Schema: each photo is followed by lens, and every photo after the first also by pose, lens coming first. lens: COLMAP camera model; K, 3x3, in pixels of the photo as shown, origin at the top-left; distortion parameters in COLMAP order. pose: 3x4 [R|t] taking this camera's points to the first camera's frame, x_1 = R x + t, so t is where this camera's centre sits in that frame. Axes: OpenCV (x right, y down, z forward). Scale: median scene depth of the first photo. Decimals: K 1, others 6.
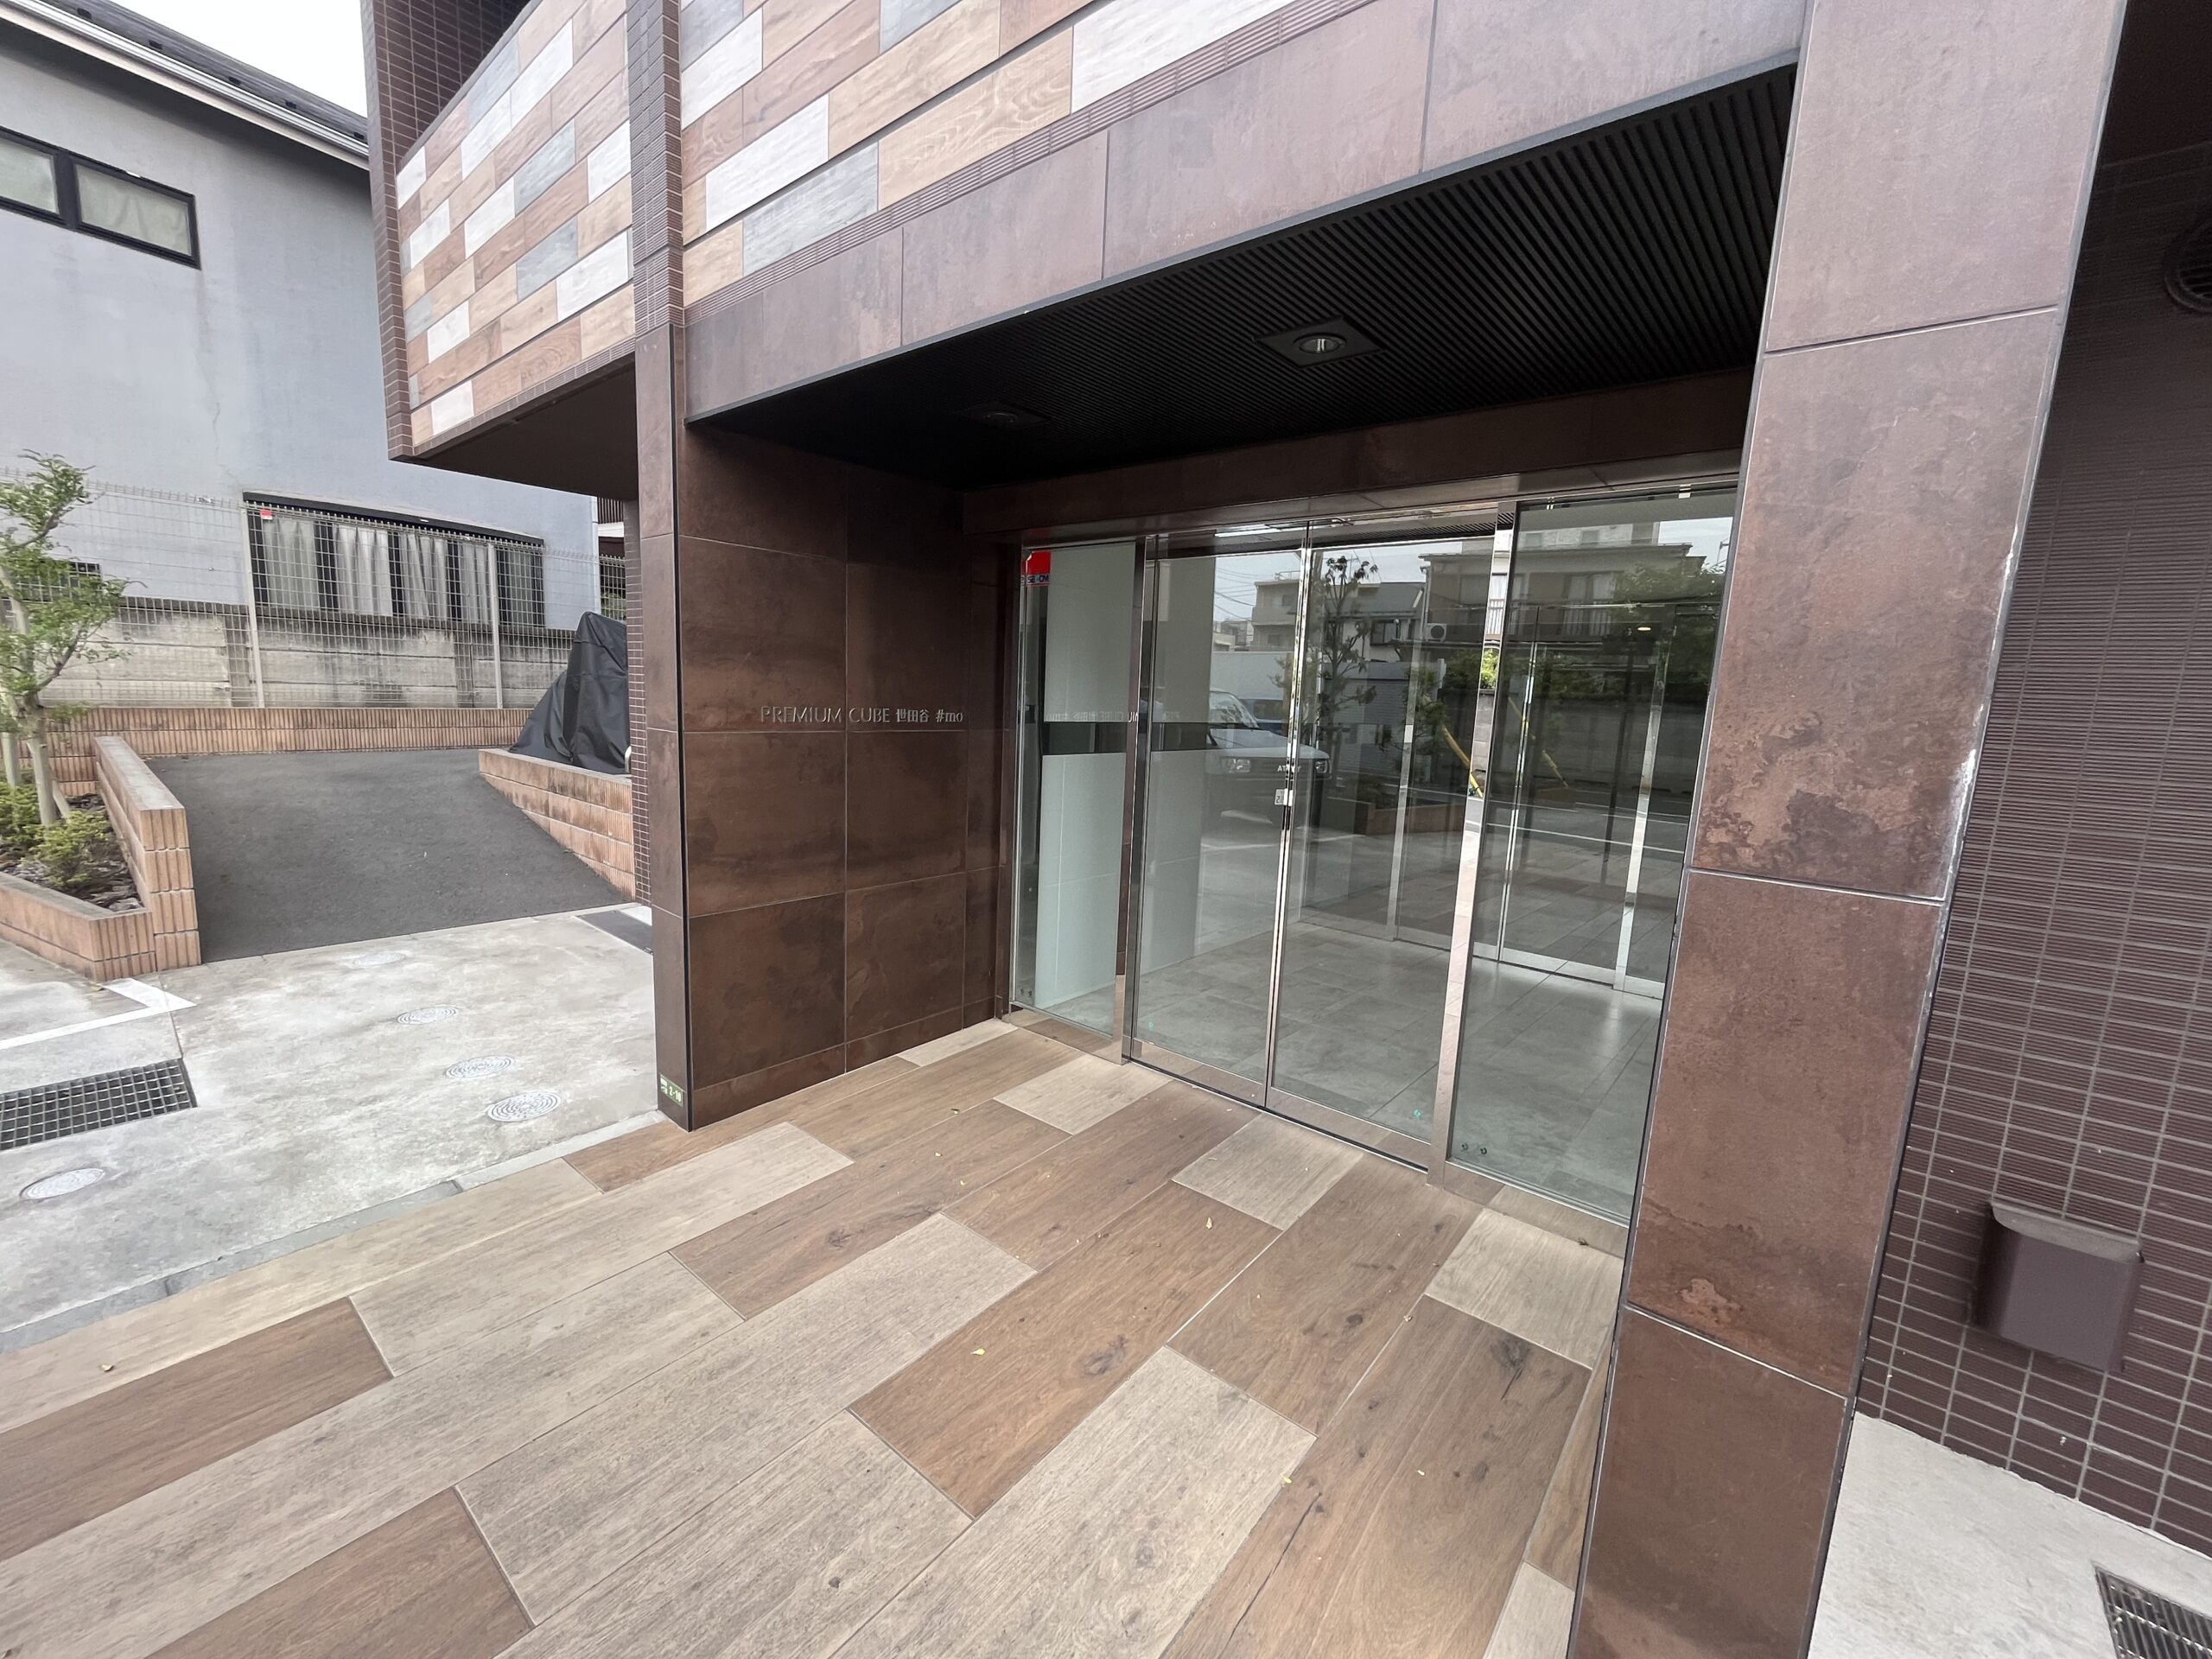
lens RADIAL K [[897.7, 0, 1104.4], [0, 897.7, 825.7], [0, 0, 1]] dist [-0.003161, 0.000133]
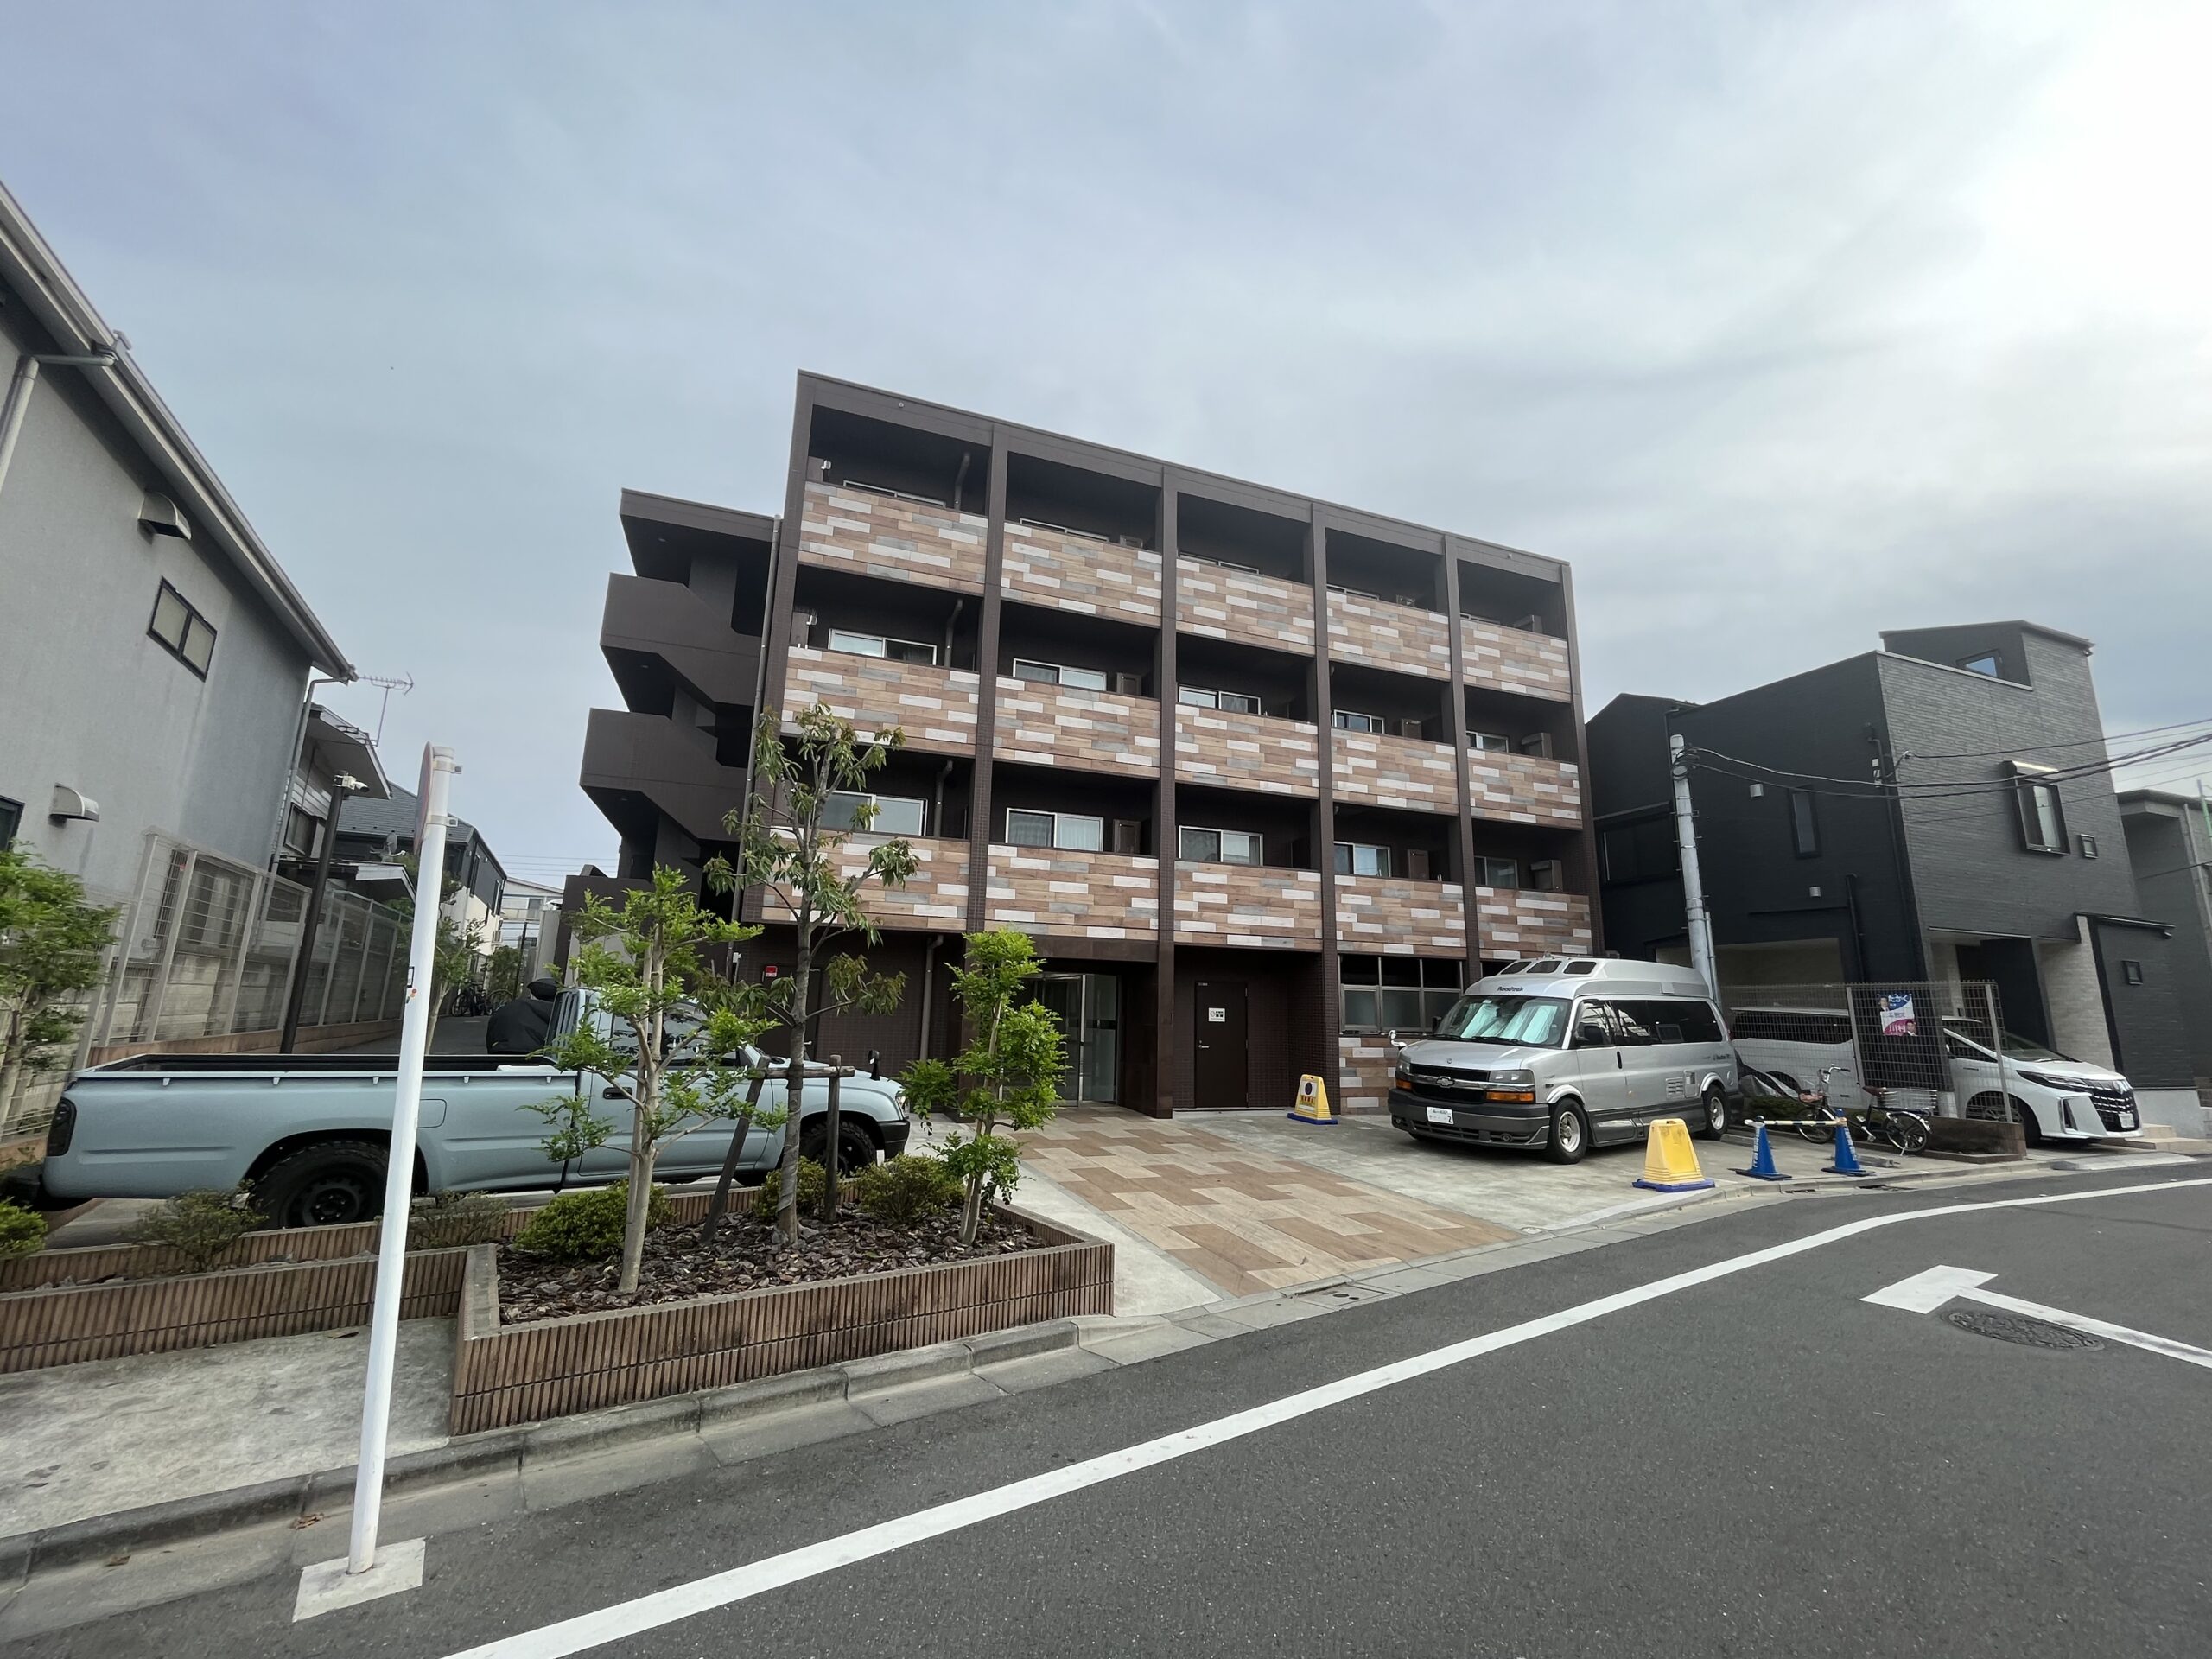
lens RADIAL K [[897.7, 0, 1103.5], [0, 897.7, 826.2], [0, 0, 1]] dist [-0.003161, 0.000133]
pose [[0.493371, 0.143358, 0.857924, -1.574301], [0.124498, 0.964531, -0.232767, 0.026308], [-0.860863, 0.221650, 0.458024, -0.676599]]
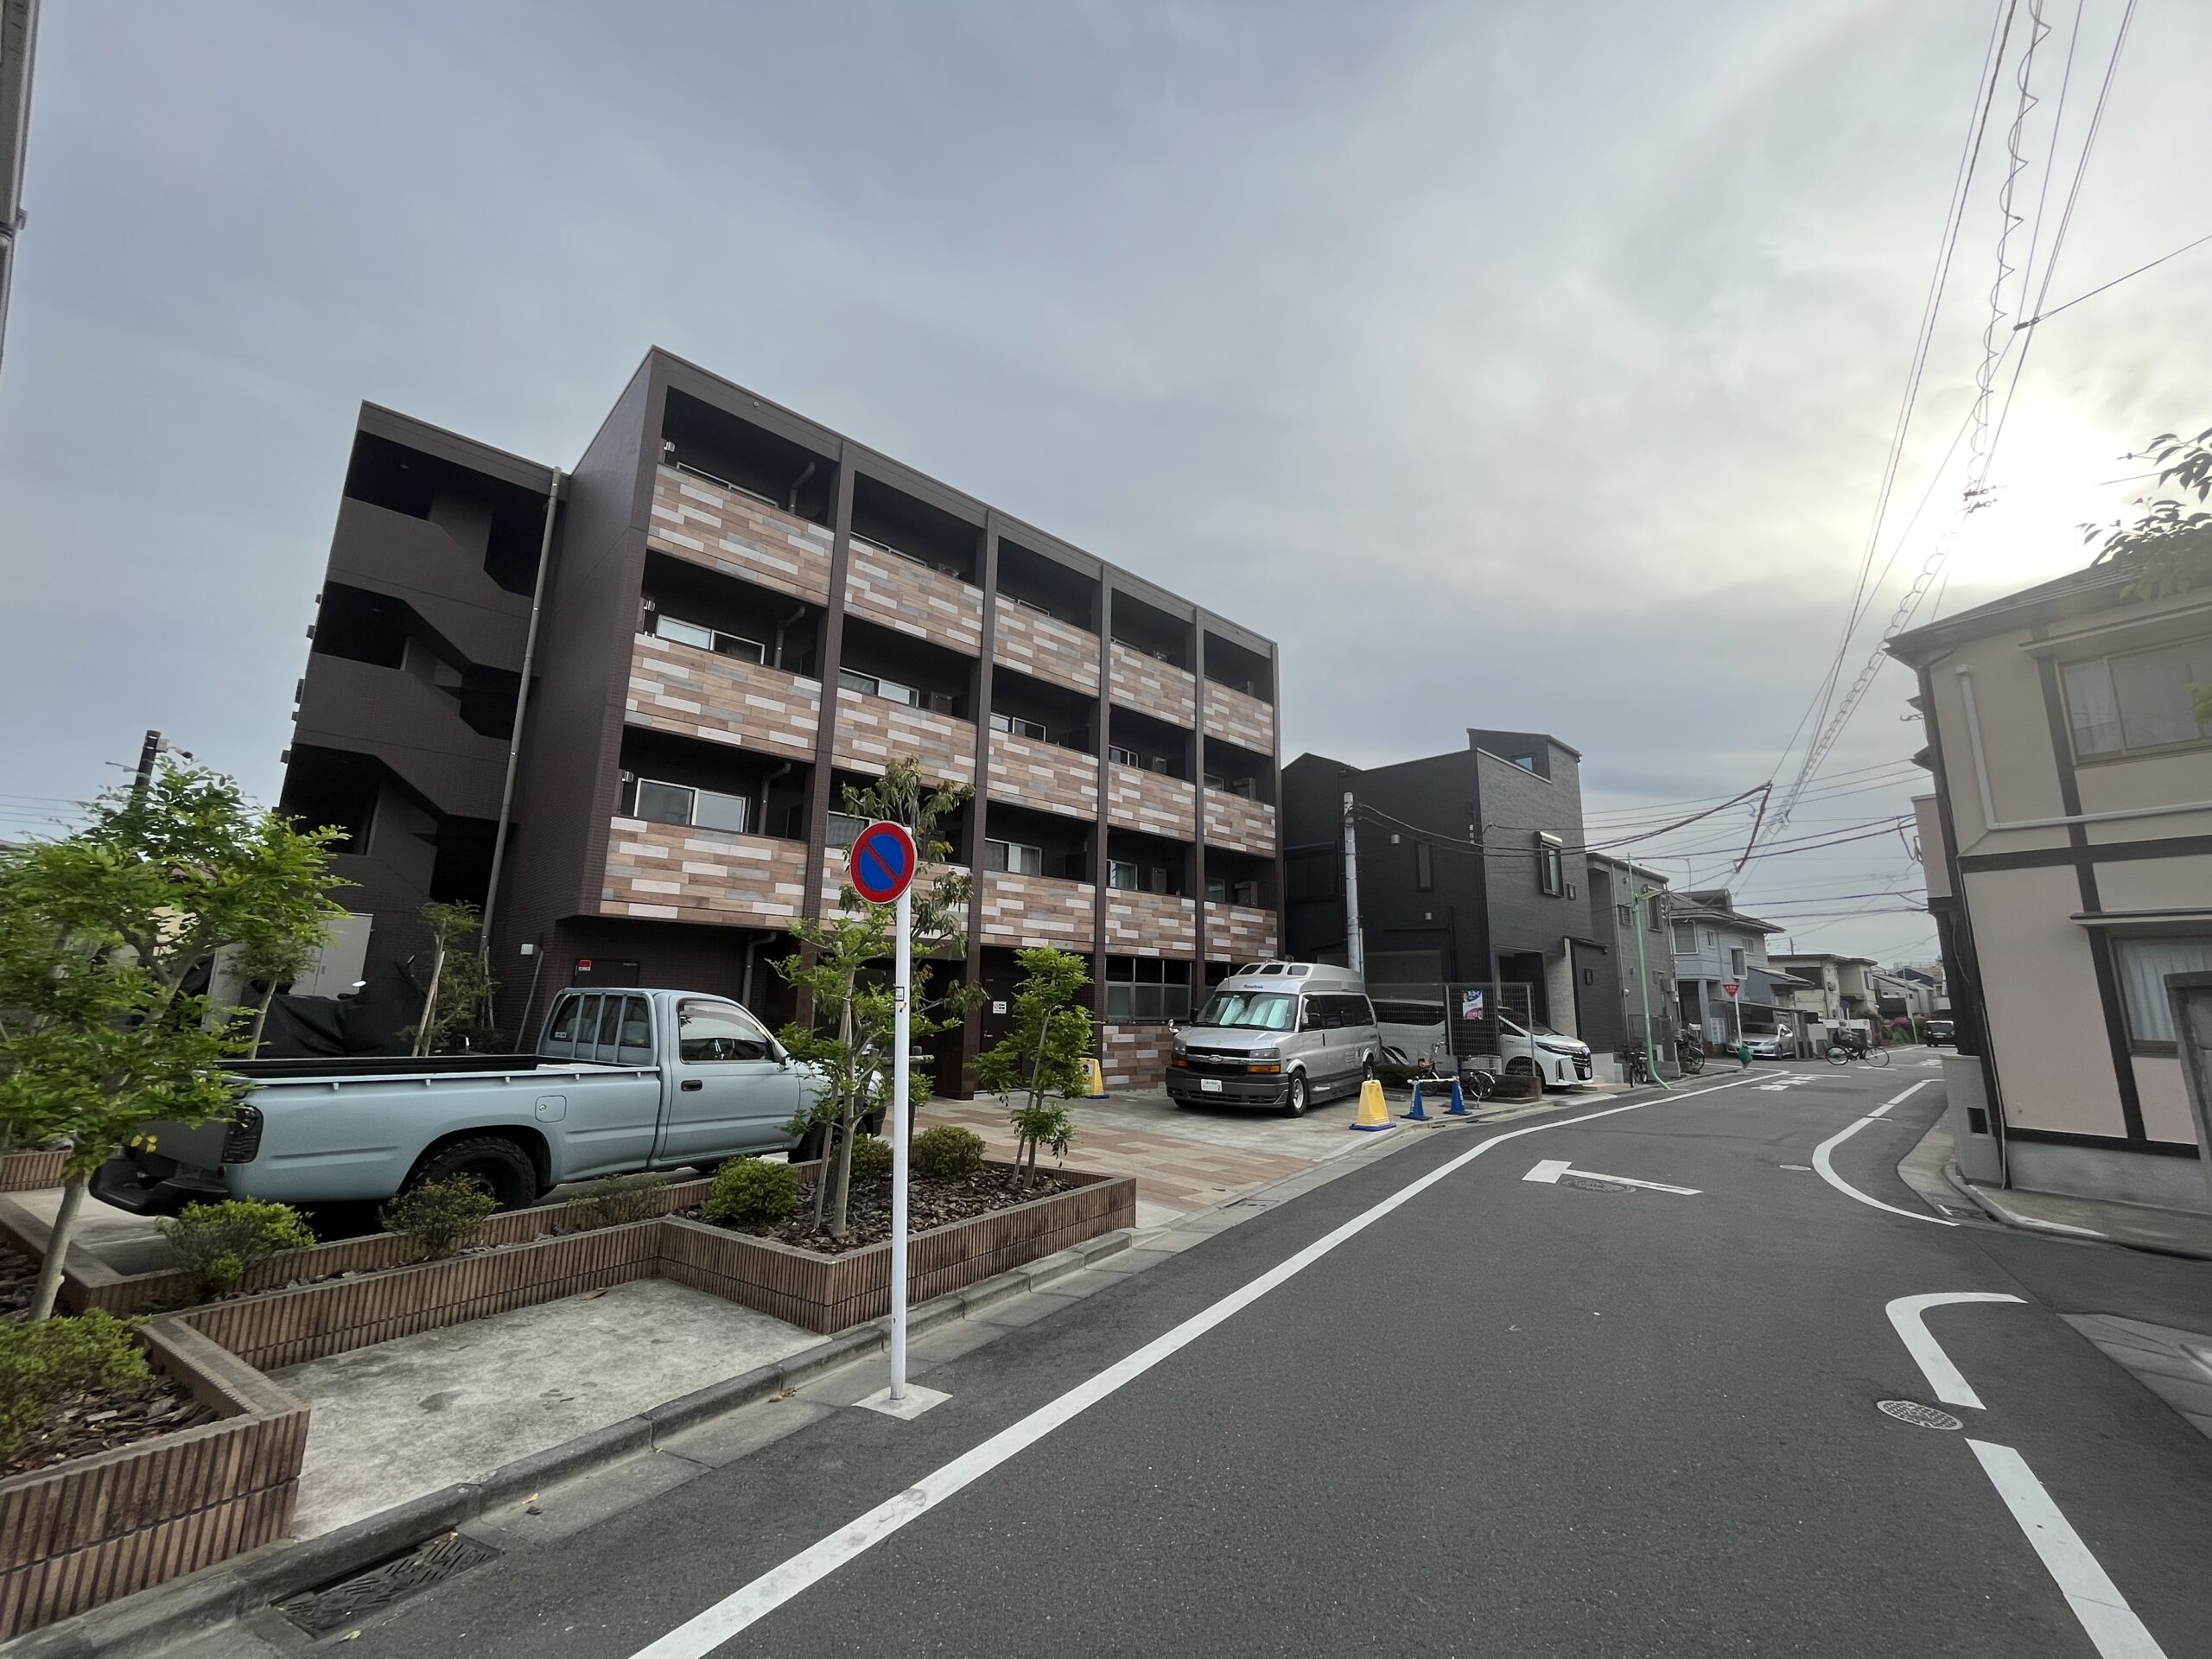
lens RADIAL K [[897.7, 0, 1100.6], [0, 897.7, 827.3], [0, 0, 1]] dist [-0.003161, 0.000133]
pose [[0.117742, 0.154787, 0.980907, -1.925206], [0.130780, 0.976757, -0.169830, -0.029157], [-0.984395, 0.148279, 0.094763, -0.407955]]
